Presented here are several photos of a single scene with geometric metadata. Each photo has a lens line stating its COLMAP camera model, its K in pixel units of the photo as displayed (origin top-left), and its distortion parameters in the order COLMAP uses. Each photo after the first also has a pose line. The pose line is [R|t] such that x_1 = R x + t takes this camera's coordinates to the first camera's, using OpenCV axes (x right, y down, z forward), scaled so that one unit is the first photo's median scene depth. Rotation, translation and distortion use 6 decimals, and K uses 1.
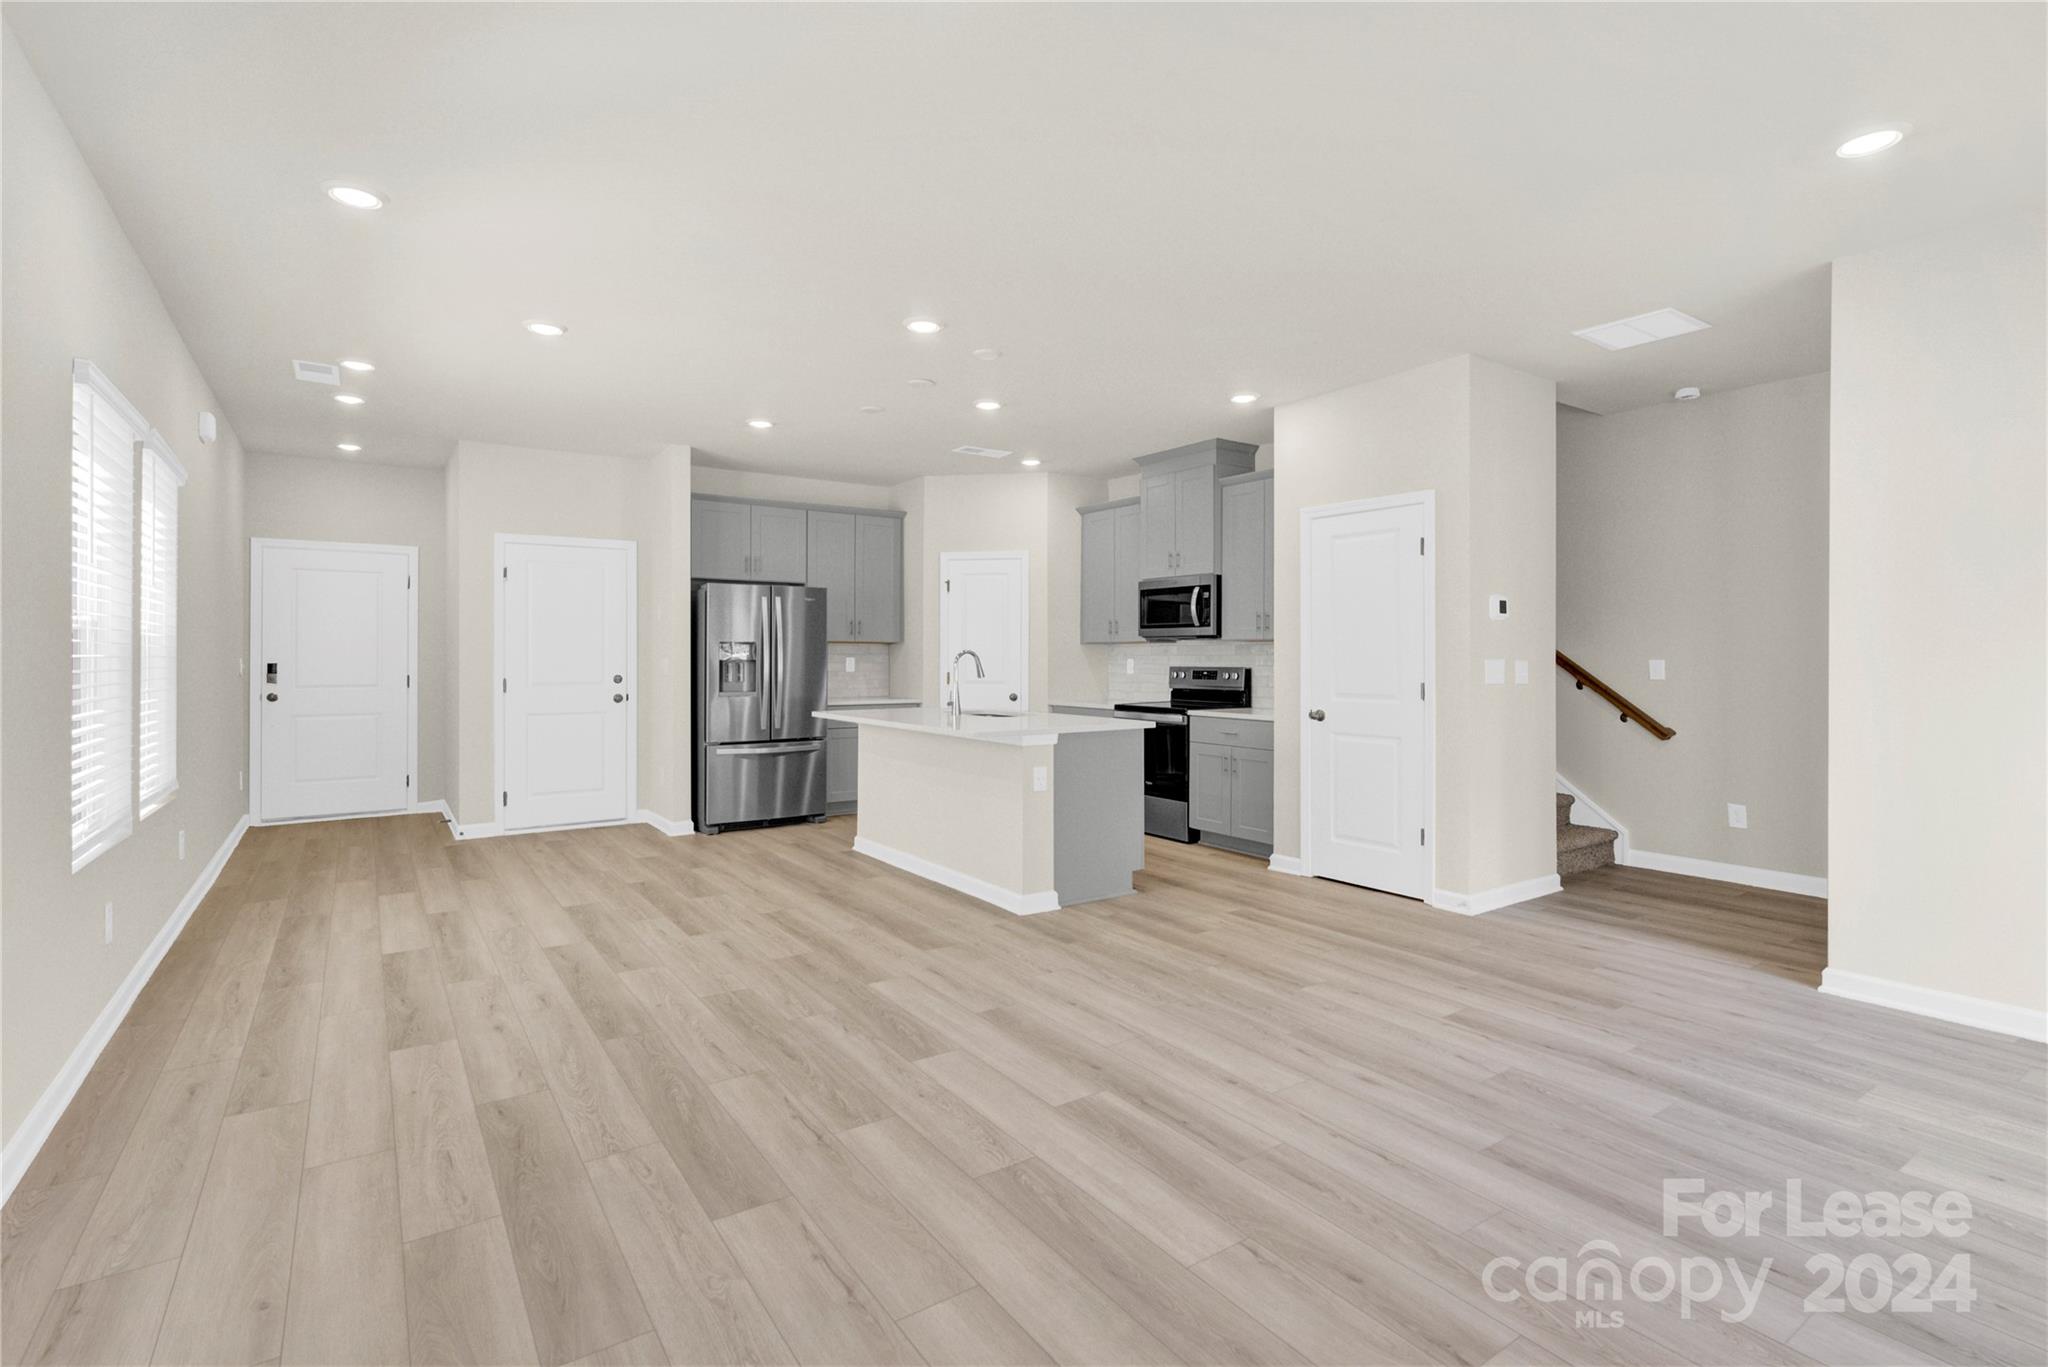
lens RADIAL K [[983.9, 0, 1019.0], [0, 983.9, 652.8], [0, 0, 1]] dist [0.001584, 0.000910]
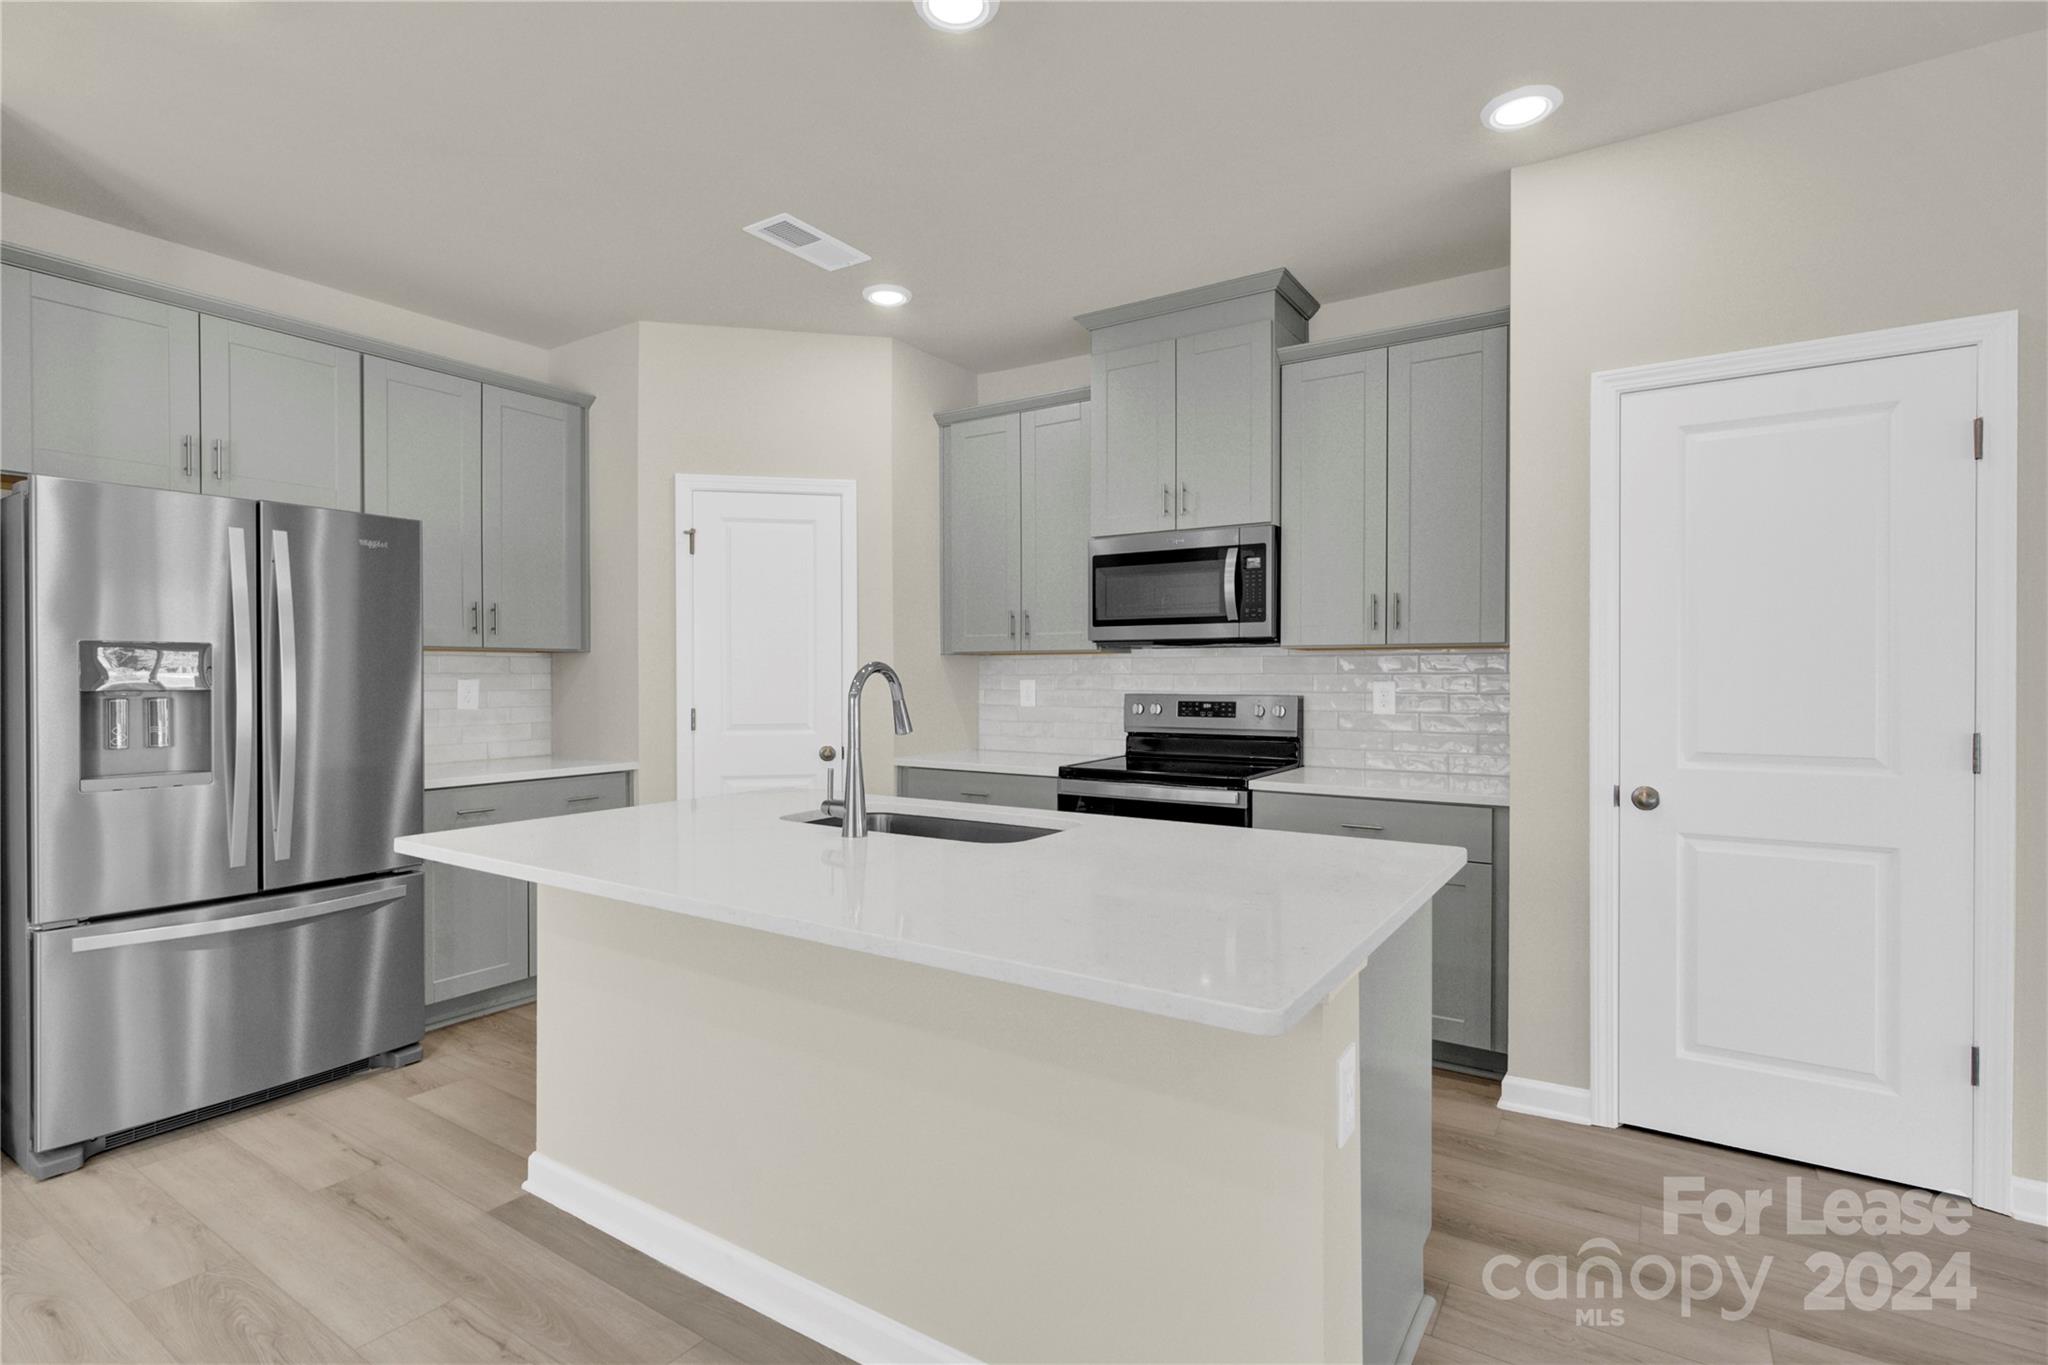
lens RADIAL K [[971.8, 0, 1050.4], [0, 971.8, 681.2], [0, 0, 1]] dist [0.000796, 0.000238]
pose [[0.915704, -0.005684, 0.401813, -0.120766], [0.001437, 0.999940, 0.010871, 0.000342], [-0.401851, -0.009377, 0.915657, 0.526667]]
